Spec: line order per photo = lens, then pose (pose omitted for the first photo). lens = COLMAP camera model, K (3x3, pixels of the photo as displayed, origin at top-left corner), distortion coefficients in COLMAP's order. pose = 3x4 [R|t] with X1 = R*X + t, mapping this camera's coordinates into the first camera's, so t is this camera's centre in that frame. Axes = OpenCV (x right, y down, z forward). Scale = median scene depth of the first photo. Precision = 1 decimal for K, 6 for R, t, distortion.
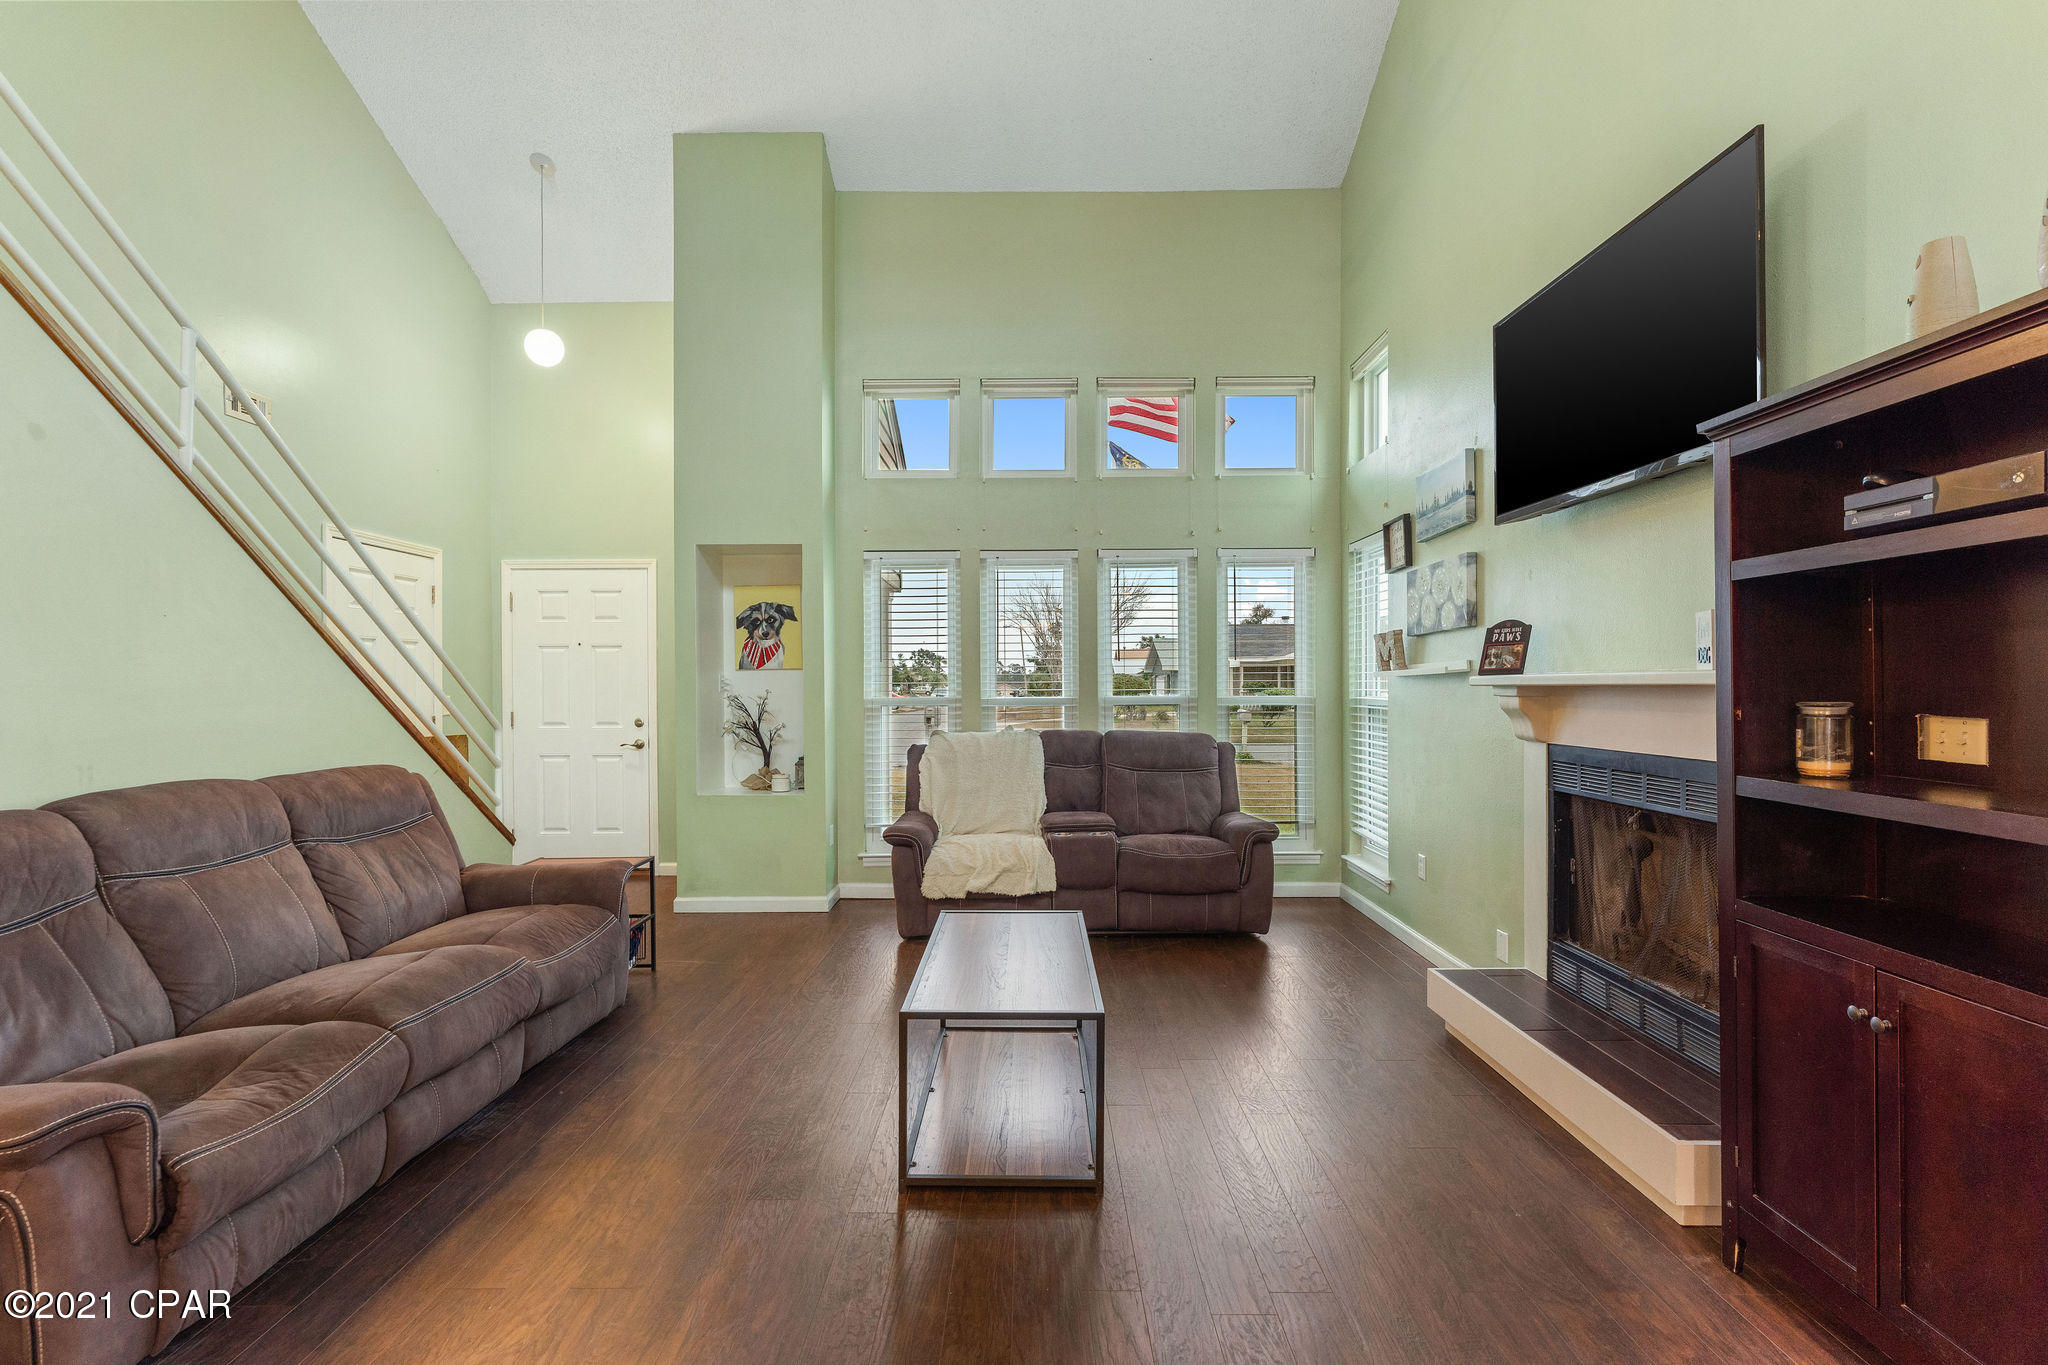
lens RADIAL K [[933.7, 0, 1024.0], [0, 933.7, 682.5], [0, 0, 1]] dist [0.000271, -0.000373]
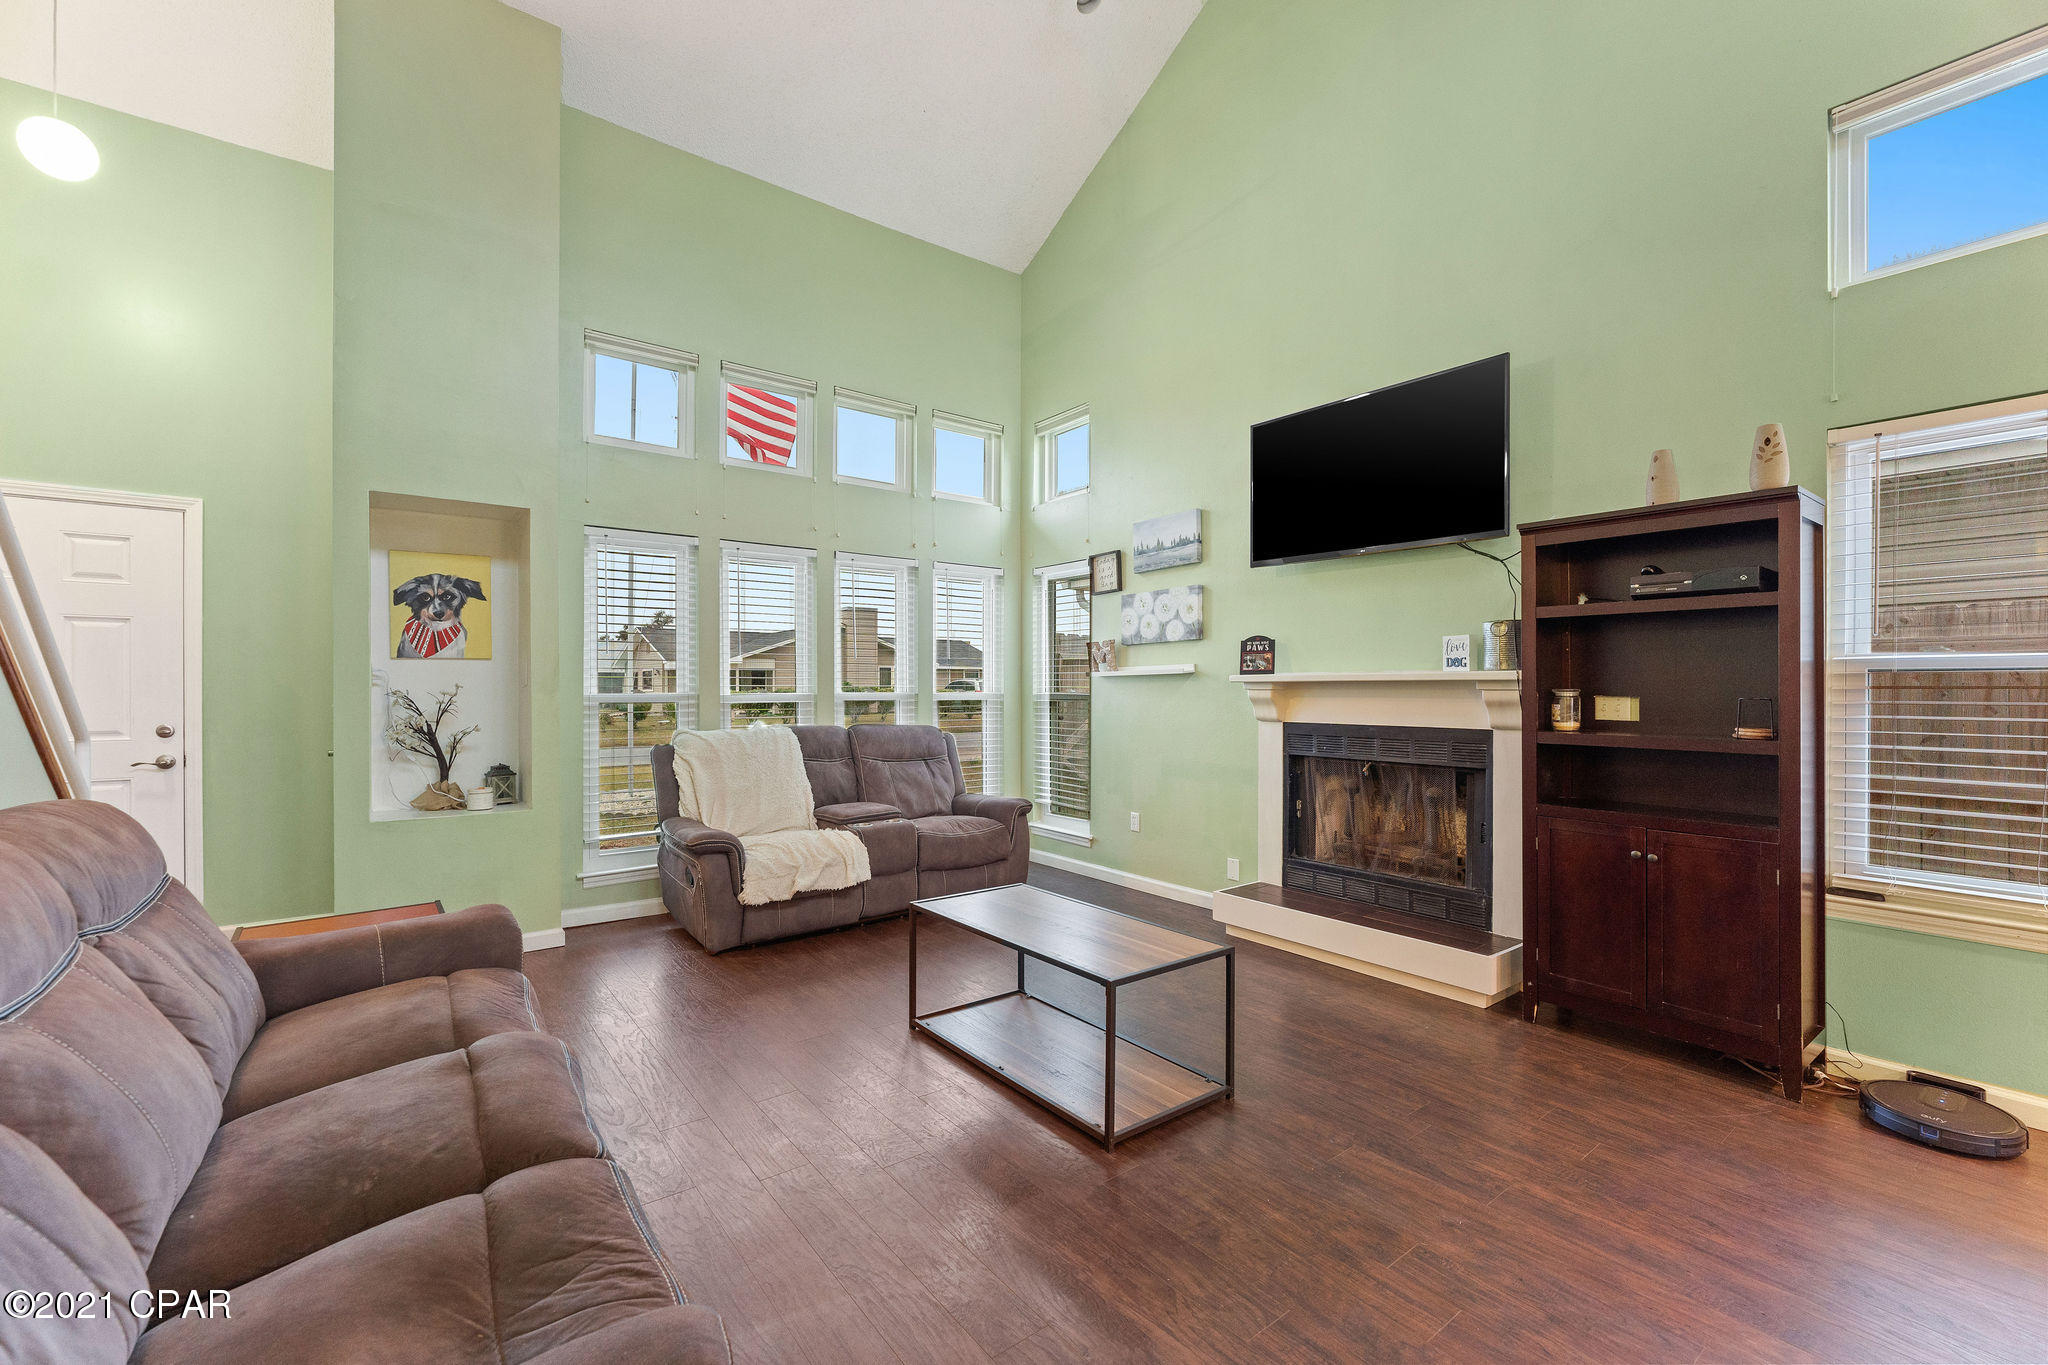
lens RADIAL K [[847.7, 0, 1025.5], [0, 847.7, 685.9], [0, 0, 1]] dist [-0.003581, 0.000124]
pose [[0.787088, 0.005897, 0.616812, -0.351516], [-0.005257, 0.999982, -0.002853, 0.009276], [-0.616818, -0.000996, 0.787105, 0.133683]]
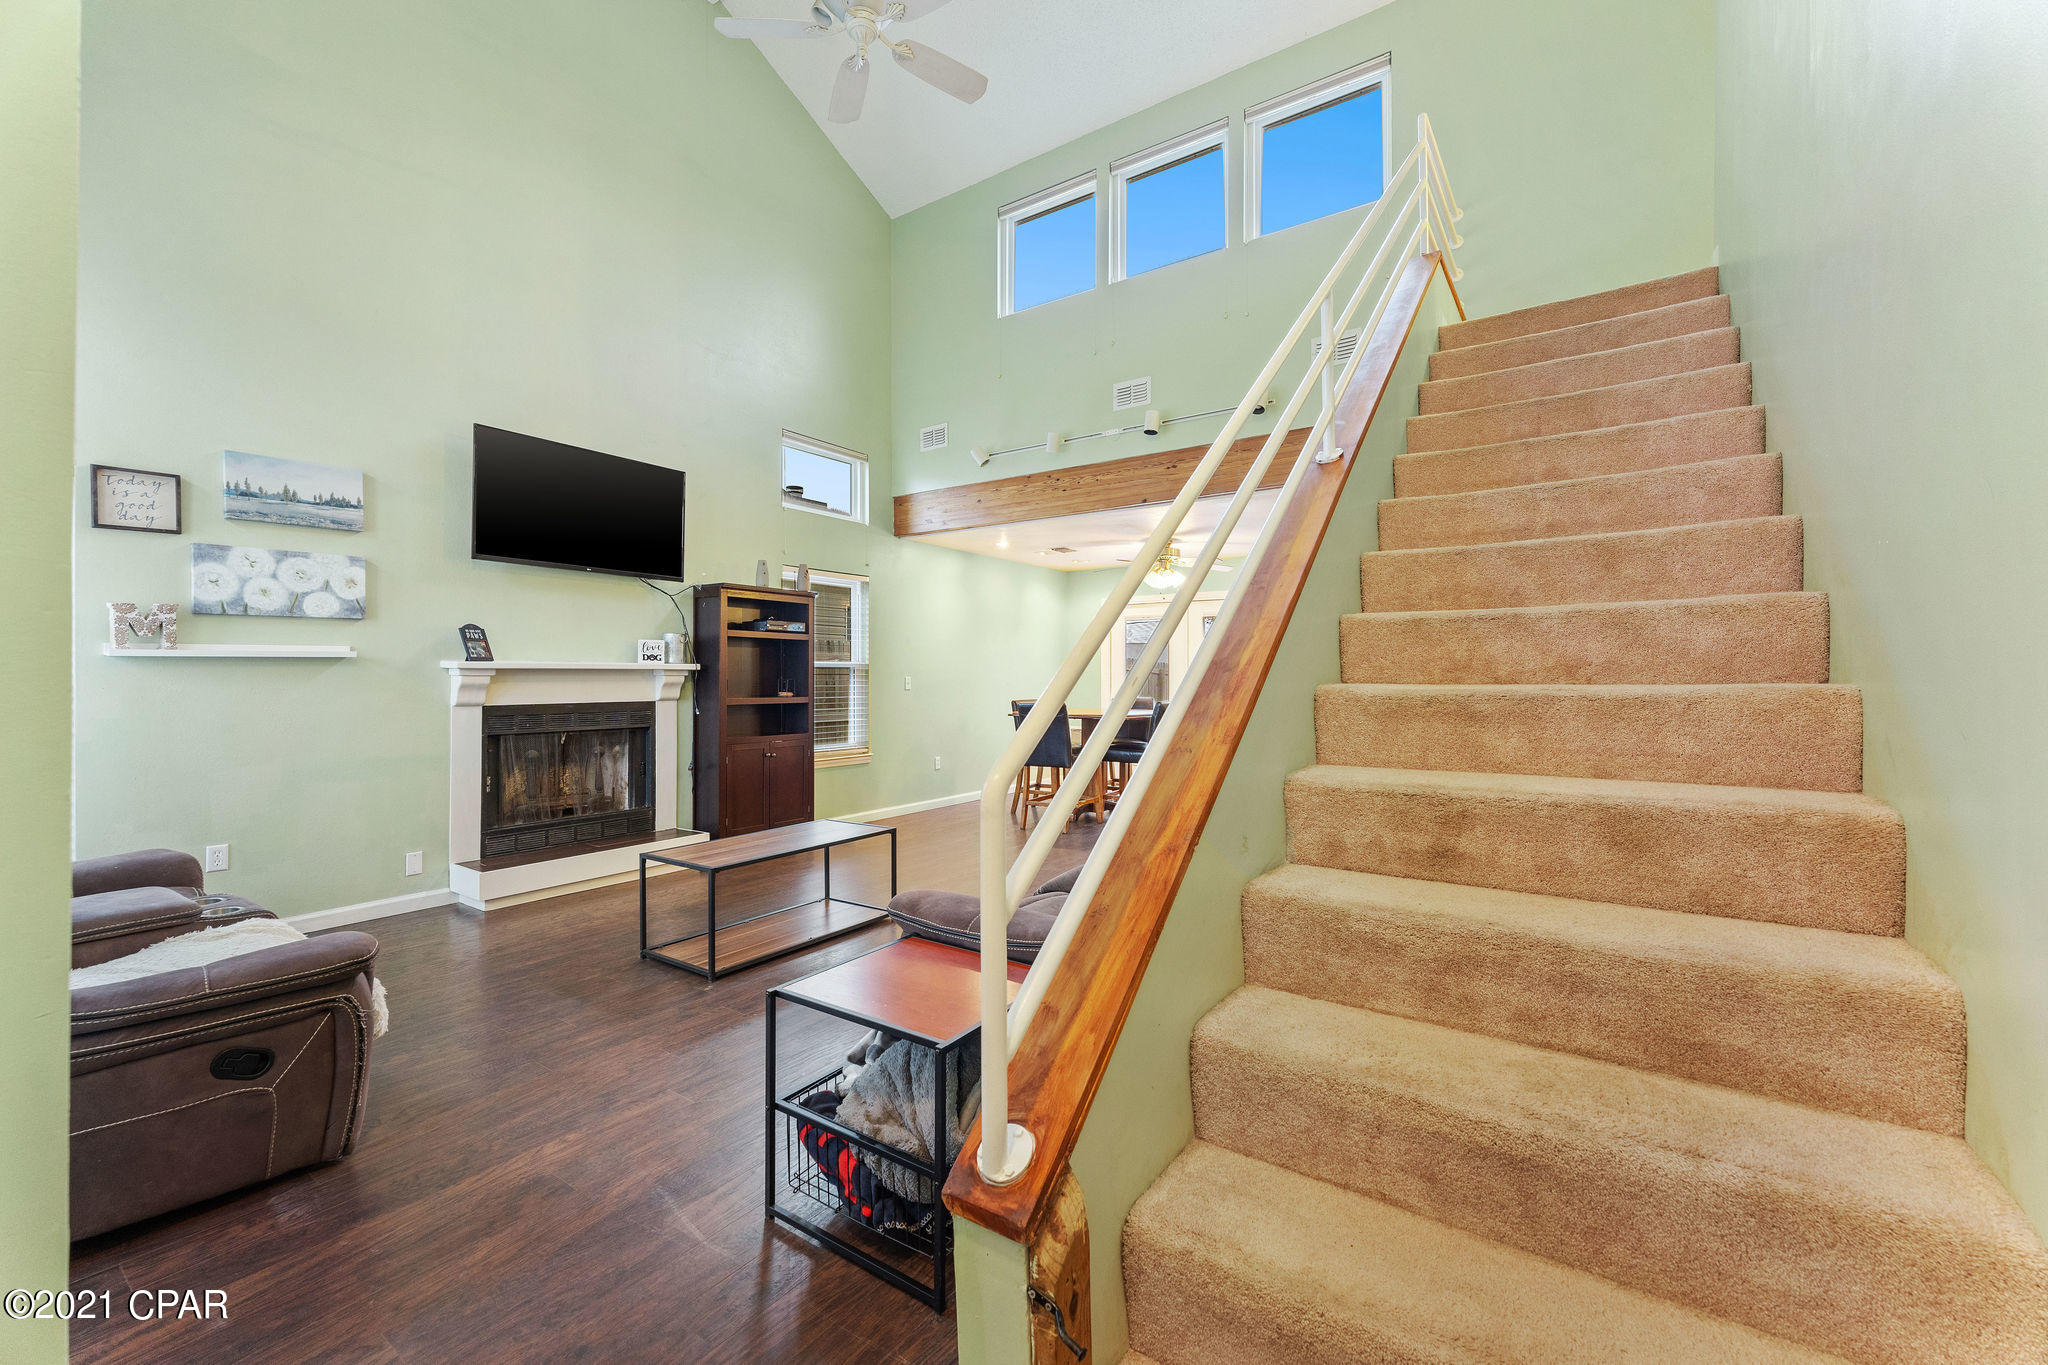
lens RADIAL K [[821.9, 0, 1023.9], [0, 821.9, 675.5], [0, 0, 1]] dist [0.002768, -0.000216]
pose [[-0.829170, 0.003499, 0.558985, -0.598759], [0.001155, 0.999989, -0.004546, 0.013626], [-0.558995, -0.003124, -0.829165, 1.021575]]
